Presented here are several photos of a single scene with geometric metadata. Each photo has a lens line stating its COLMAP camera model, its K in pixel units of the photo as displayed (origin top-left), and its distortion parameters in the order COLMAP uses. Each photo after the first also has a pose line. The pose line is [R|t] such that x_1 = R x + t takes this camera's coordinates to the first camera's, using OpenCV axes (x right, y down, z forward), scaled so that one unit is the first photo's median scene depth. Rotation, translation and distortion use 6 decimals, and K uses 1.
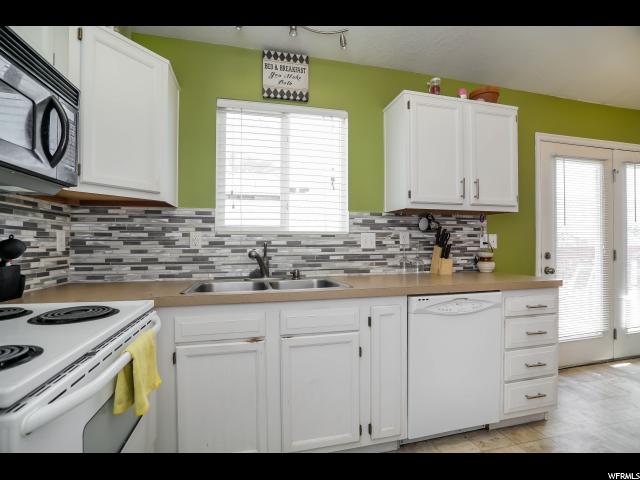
lens RADIAL K [[313.0, 0, 316.8], [0, 313.0, 239.0], [0, 0, 1]] dist [-0.039173, 0.010404]
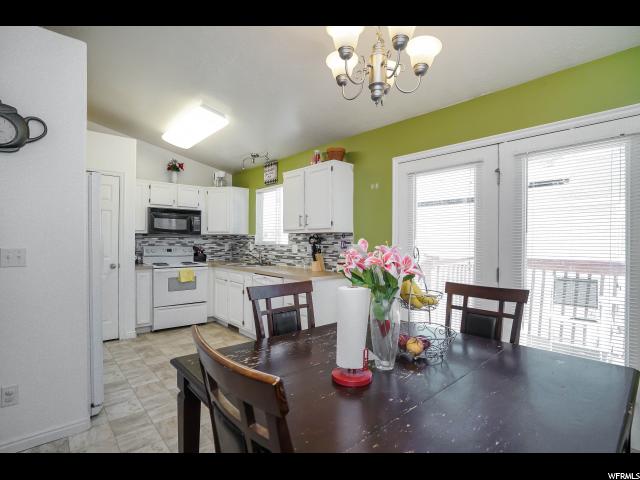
lens RADIAL K [[334.7, 0, 306.9], [0, 334.7, 236.8], [0, 0, 1]] dist [-0.008579, 0.000499]
pose [[0.422083, -0.003297, -0.906551, 2.099412], [0.009071, 0.999959, 0.000587, -0.071555], [0.906512, -0.008471, 0.422095, 0.222103]]
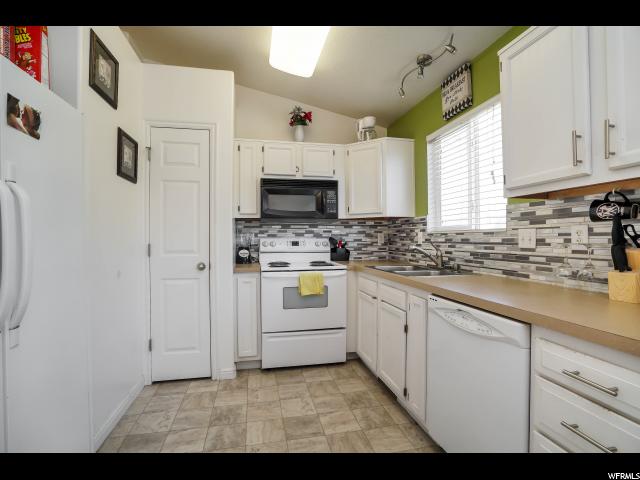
lens RADIAL K [[313.0, 0, 315.4], [0, 313.0, 235.0], [0, 0, 1]] dist [-0.039173, 0.010404]
pose [[-0.046189, -0.005944, -0.998915, 1.018369], [0.022549, 0.999721, -0.006991, -0.009941], [0.998678, -0.022847, -0.046042, 0.511138]]
